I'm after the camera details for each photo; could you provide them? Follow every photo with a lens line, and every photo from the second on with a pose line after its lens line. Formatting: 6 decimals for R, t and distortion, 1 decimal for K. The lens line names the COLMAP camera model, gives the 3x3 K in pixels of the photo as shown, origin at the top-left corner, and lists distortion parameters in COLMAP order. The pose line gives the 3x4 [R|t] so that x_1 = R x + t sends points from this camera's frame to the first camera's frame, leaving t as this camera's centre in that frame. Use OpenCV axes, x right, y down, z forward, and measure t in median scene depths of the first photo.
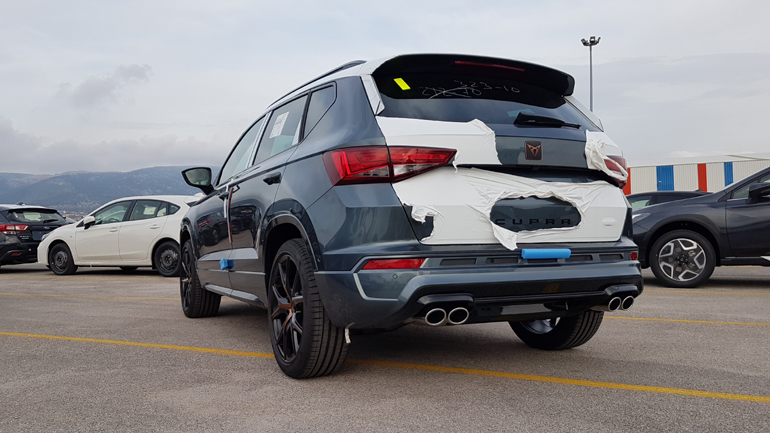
lens RADIAL K [[627.7, 0, 381.9], [0, 627.7, 235.6], [0, 0, 1]] dist [0.230064, -0.383487]
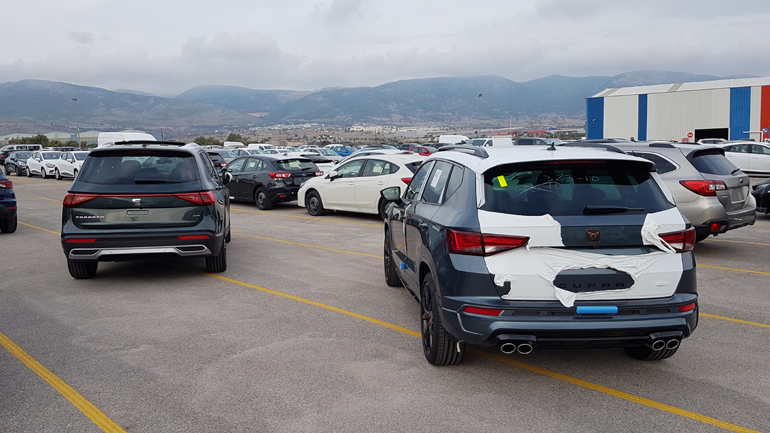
lens RADIAL K [[627.7, 0, 381.9], [0, 627.7, 235.6], [0, 0, 1]] dist [0.230064, -0.383487]
pose [[0.934692, 0.055546, -0.351091, 0.293400], [-0.008446, 0.990906, 0.134287, -0.311892], [0.355357, -0.122552, 0.926662, -0.456496]]
